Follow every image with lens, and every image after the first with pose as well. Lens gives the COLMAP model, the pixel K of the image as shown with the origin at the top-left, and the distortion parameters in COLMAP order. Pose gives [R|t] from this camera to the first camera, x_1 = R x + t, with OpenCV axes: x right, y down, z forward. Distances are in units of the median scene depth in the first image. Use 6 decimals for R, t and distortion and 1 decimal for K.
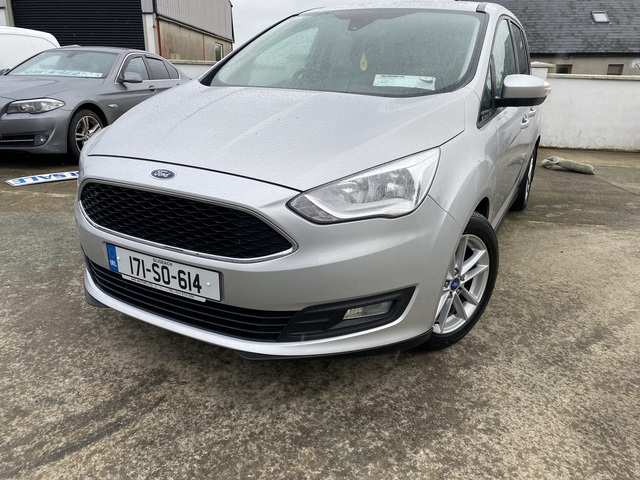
lens RADIAL K [[488.7, 0, 320.0], [0, 488.7, 240.0], [0, 0, 1]] dist [0.005229, -0.003939]
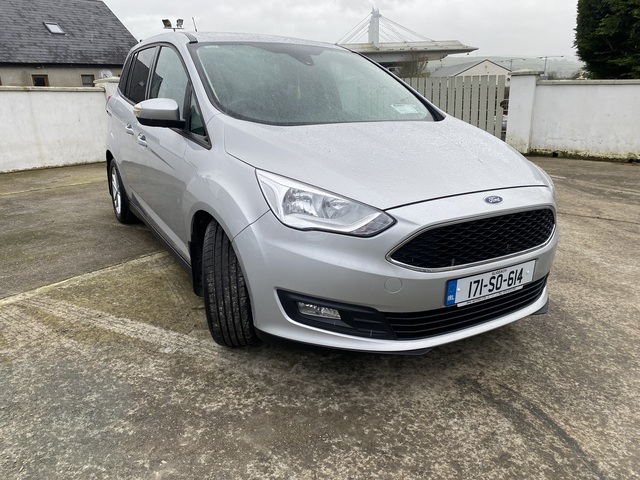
lens RADIAL K [[490.6, 0, 320.0], [0, 490.6, 240.0], [0, 0, 1]] dist [0.000725, 0.005836]
pose [[0.513063, -0.275187, 0.813043, -1.401801], [0.286695, 0.947757, 0.139867, -0.301004], [-0.809057, 0.161334, 0.565154, 0.616345]]
